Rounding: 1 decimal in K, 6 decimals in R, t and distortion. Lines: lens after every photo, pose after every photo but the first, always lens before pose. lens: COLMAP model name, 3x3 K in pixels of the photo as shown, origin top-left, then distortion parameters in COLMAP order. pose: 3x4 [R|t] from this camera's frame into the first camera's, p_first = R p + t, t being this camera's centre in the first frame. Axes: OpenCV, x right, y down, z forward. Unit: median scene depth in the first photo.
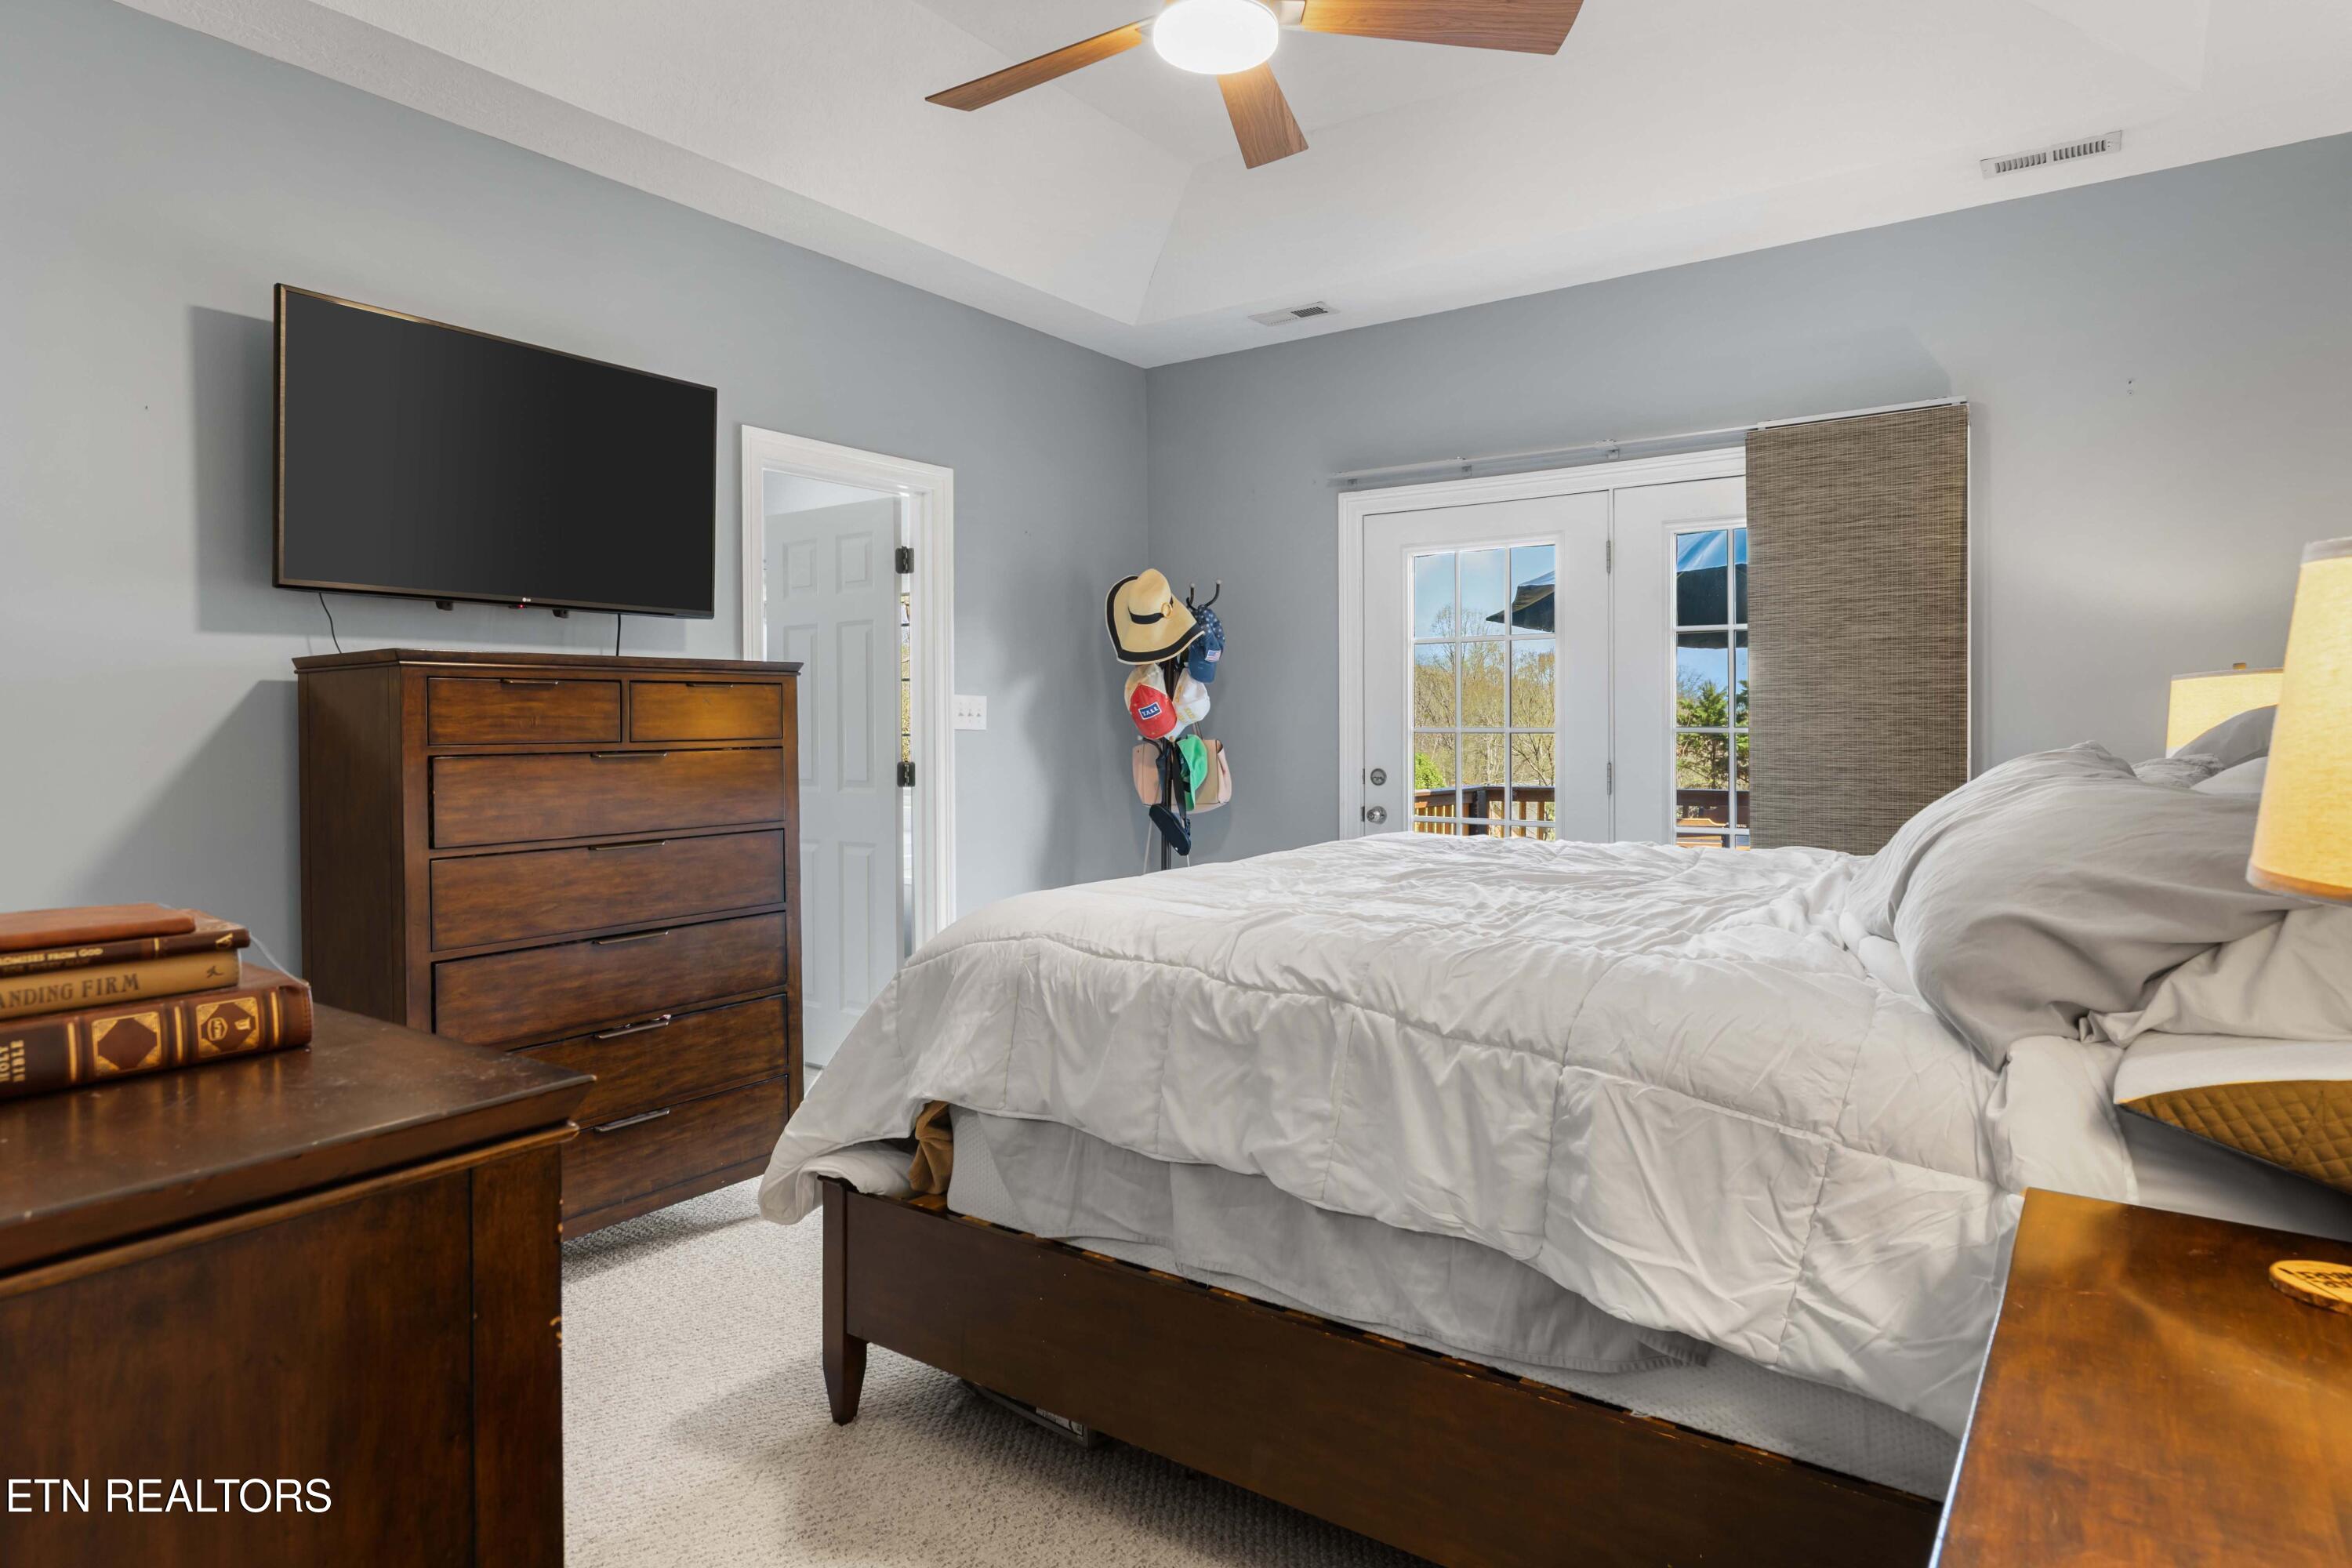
lens RADIAL K [[1344.8, 0, 1171.6], [0, 1344.8, 743.2], [0, 0, 1]] dist [-0.002397, -0.000275]
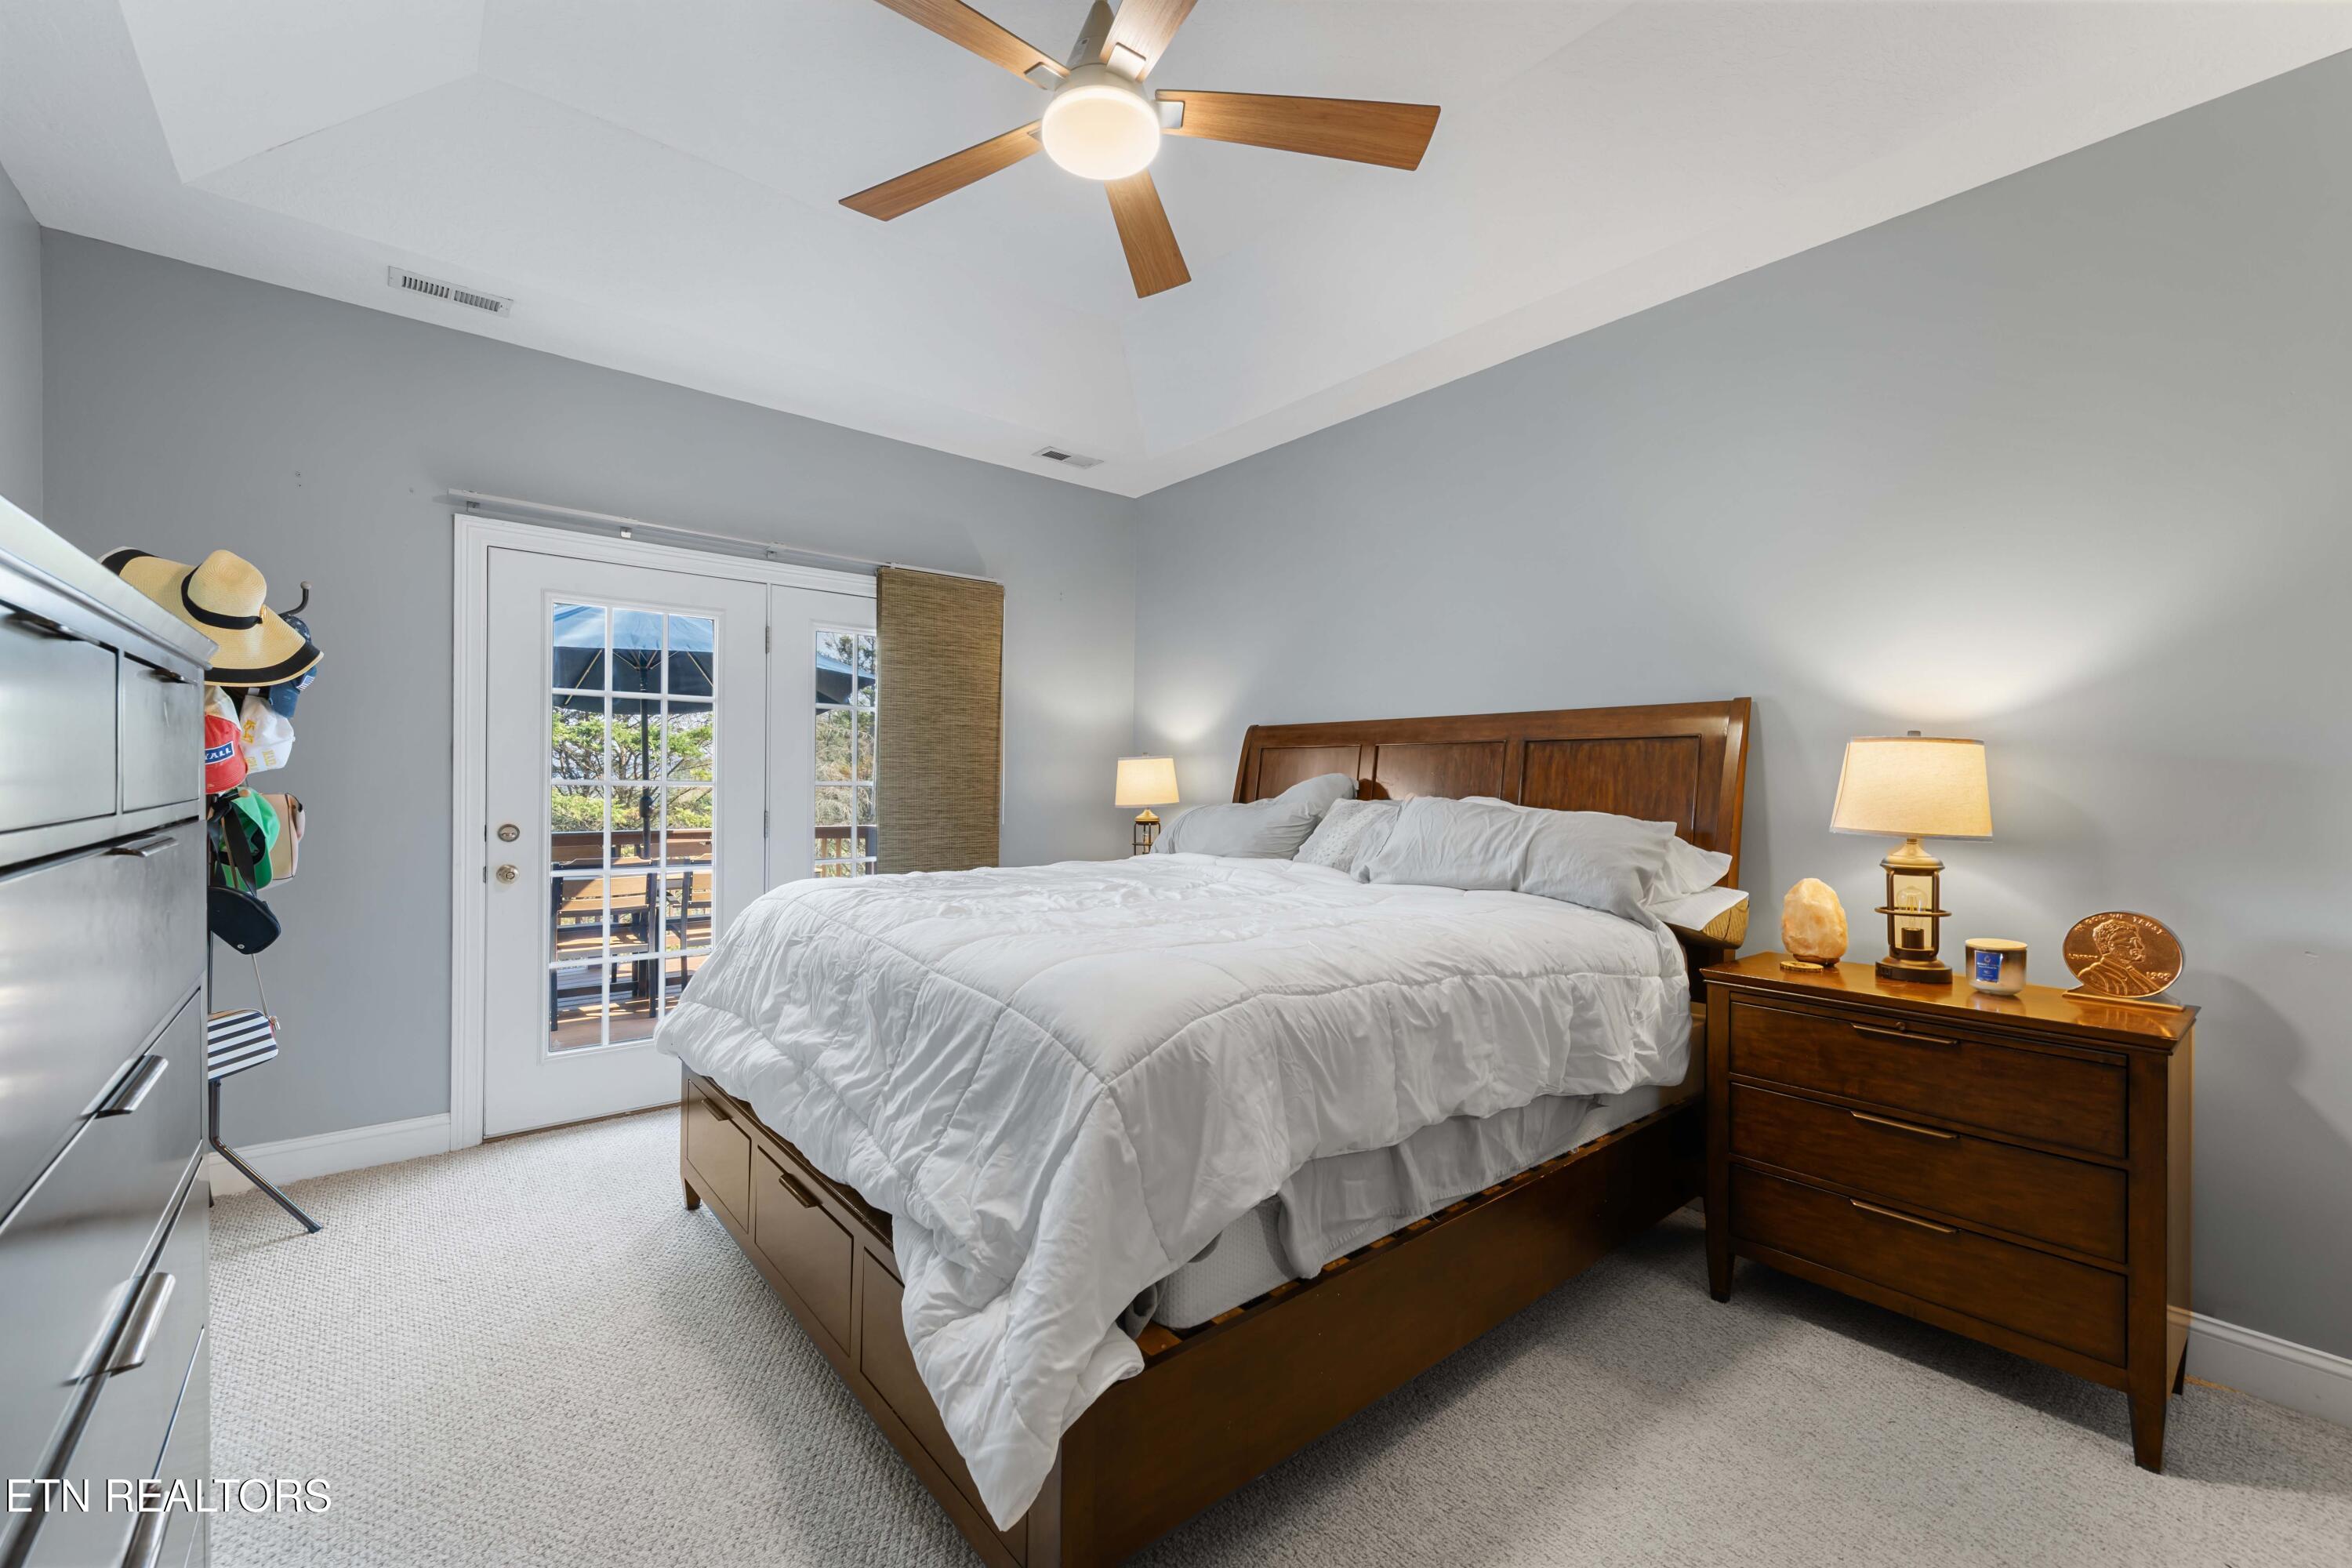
lens RADIAL K [[940.9, 0, 1176.0], [0, 940.9, 784.0], [0, 0, 1]] dist [0.001998, -0.000016]
pose [[0.259780, 0.003528, 0.965661, -0.427834], [0.002111, 0.999989, -0.004221, -0.005697], [-0.965666, 0.003135, 0.259769, 0.470530]]
